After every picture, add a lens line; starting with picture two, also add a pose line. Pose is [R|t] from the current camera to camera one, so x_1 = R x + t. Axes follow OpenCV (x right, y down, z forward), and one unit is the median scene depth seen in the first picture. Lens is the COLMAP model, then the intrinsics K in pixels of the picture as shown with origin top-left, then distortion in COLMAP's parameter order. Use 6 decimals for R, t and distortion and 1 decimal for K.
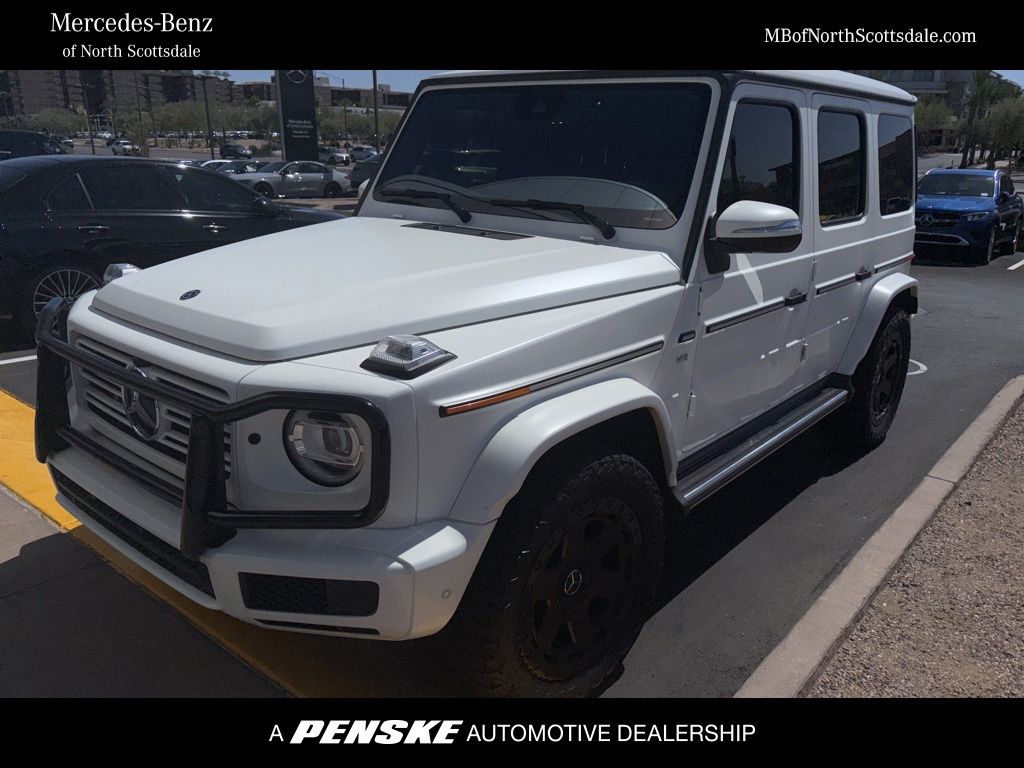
lens RADIAL K [[783.2, 0, 505.3], [0, 783.2, 380.9], [0, 0, 1]] dist [0.002153, -0.000733]
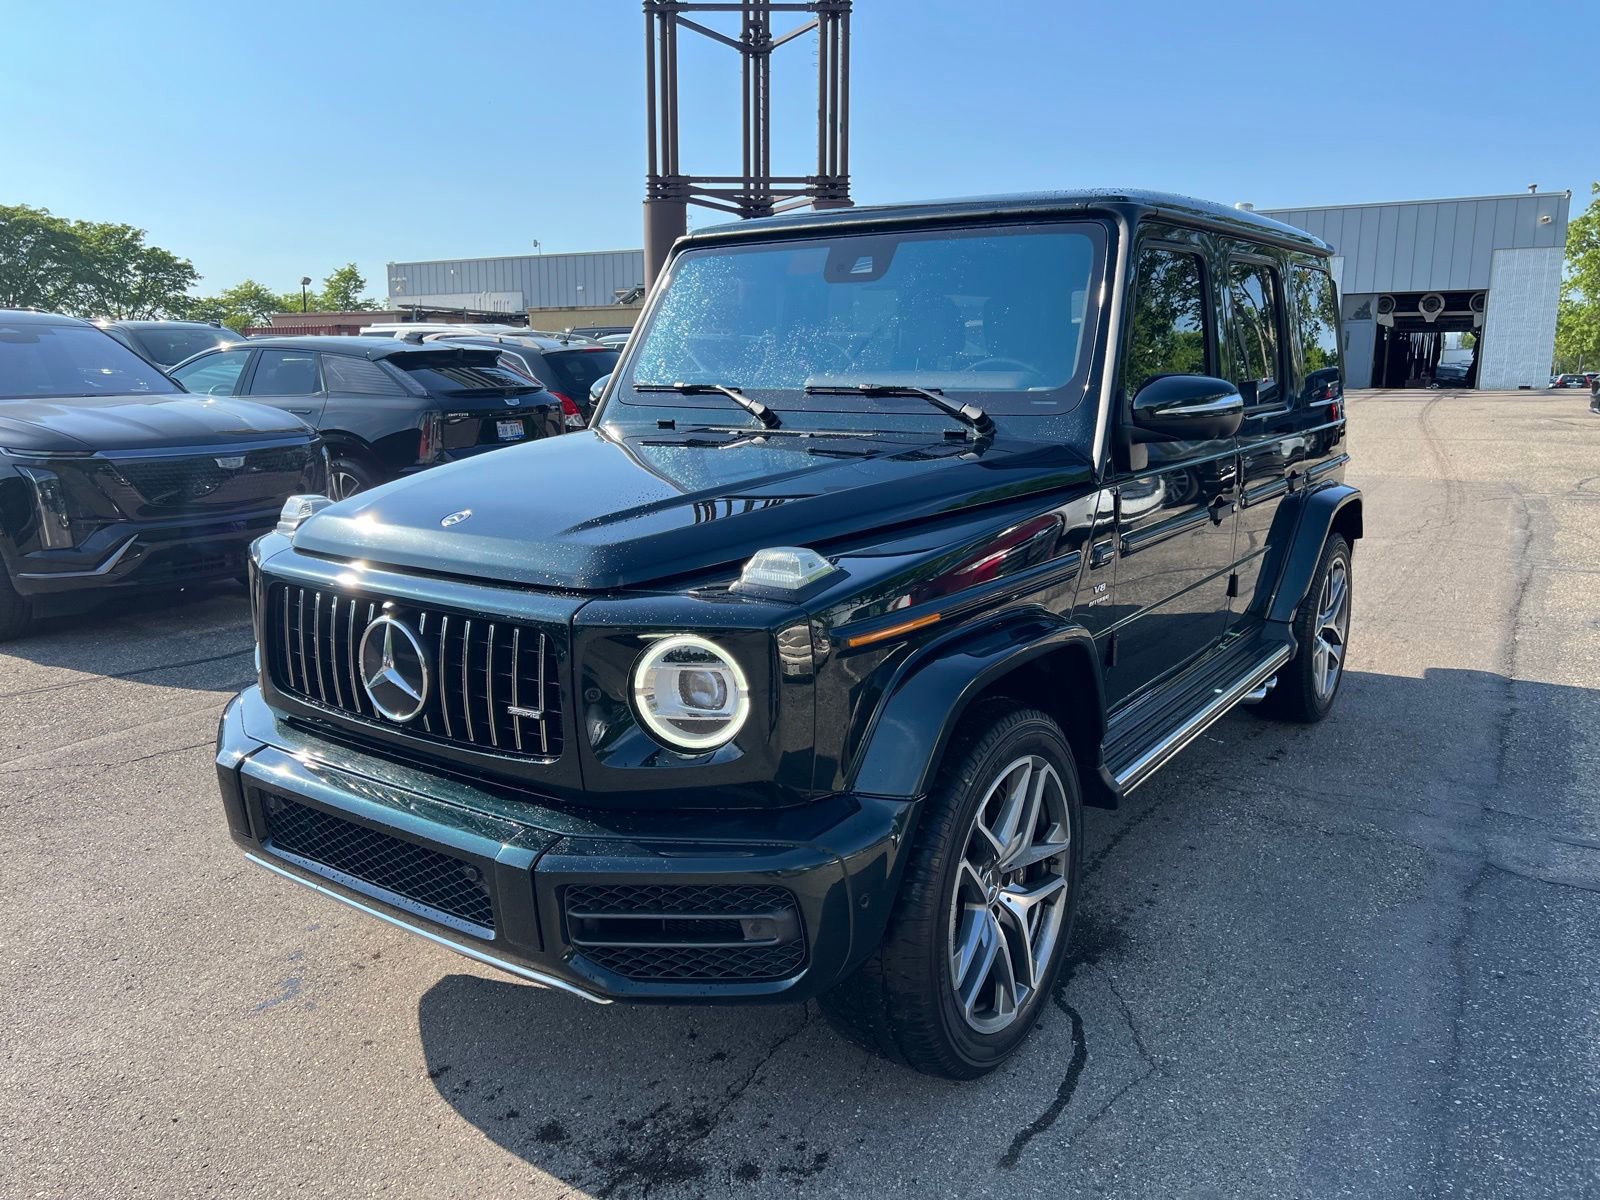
lens RADIAL K [[1223.7, 0, 789.5], [0, 1223.7, 595.2], [0, 0, 1]] dist [0.002153, -0.000733]
pose [[0.995170, -0.053918, 0.082032, -0.155922], [0.061539, 0.993726, -0.093395, 0.068192], [-0.076481, 0.097992, 0.992244, -0.110771]]
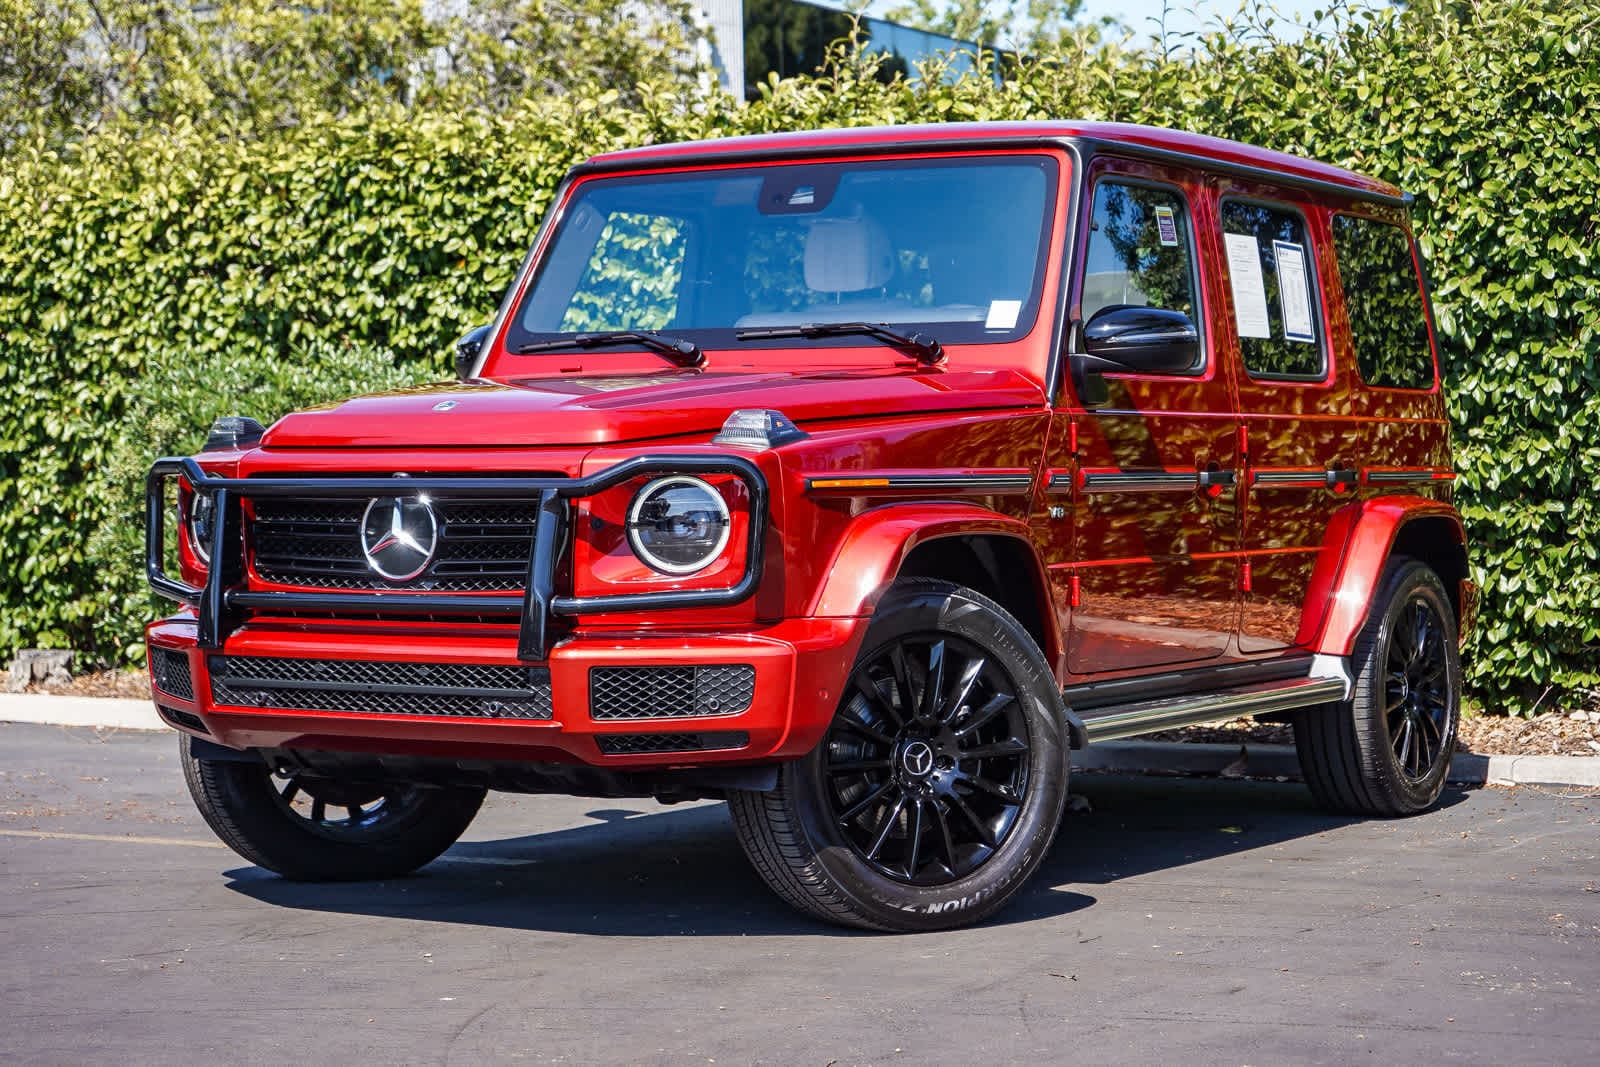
lens RADIAL K [[3407.9, 0, 800.4], [0, 3407.9, 533.5], [0, 0, 1]] dist [-0.356108, 0.001693]
pose [[0.984590, -0.029051, 0.172451, -0.526878], [0.074697, 0.961488, -0.264503, 0.775170], [-0.158126, 0.273309, 0.948841, -1.858897]]
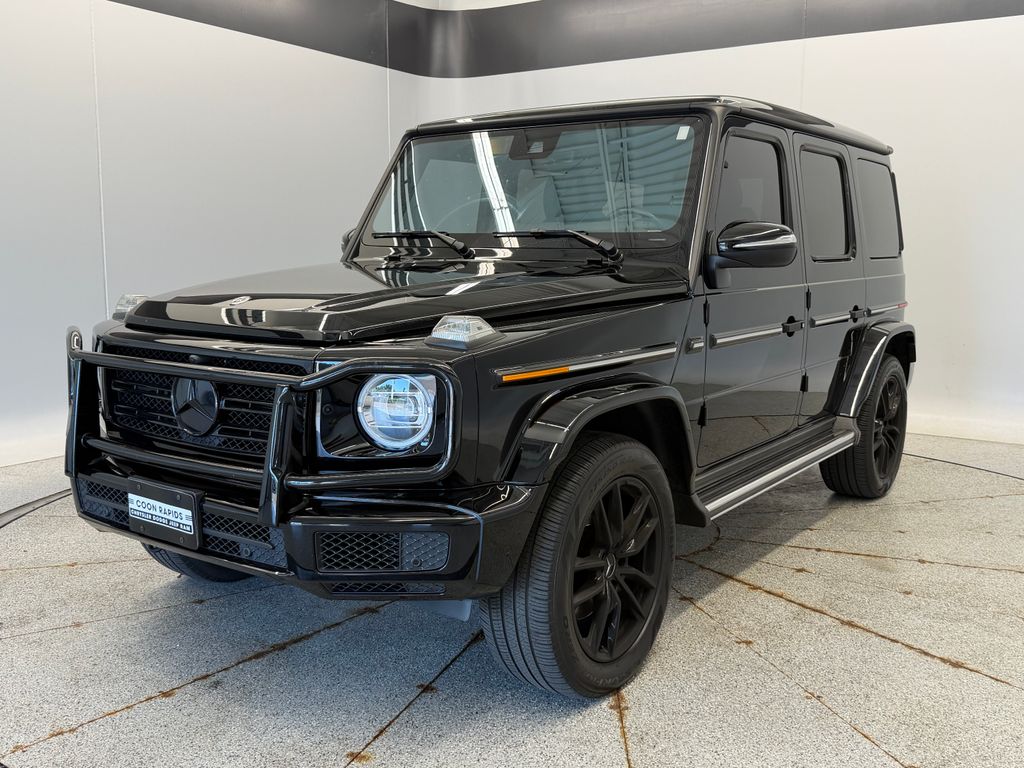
lens RADIAL K [[989.3, 0, 512.3], [0, 989.3, 387.9], [0, 0, 1]] dist [0.017897, 0.006154]
pose [[0.995731, -0.031722, 0.086679, -0.127064], [0.044164, 0.988354, -0.145620, 0.176494], [-0.081050, 0.148826, 0.985536, -0.265776]]
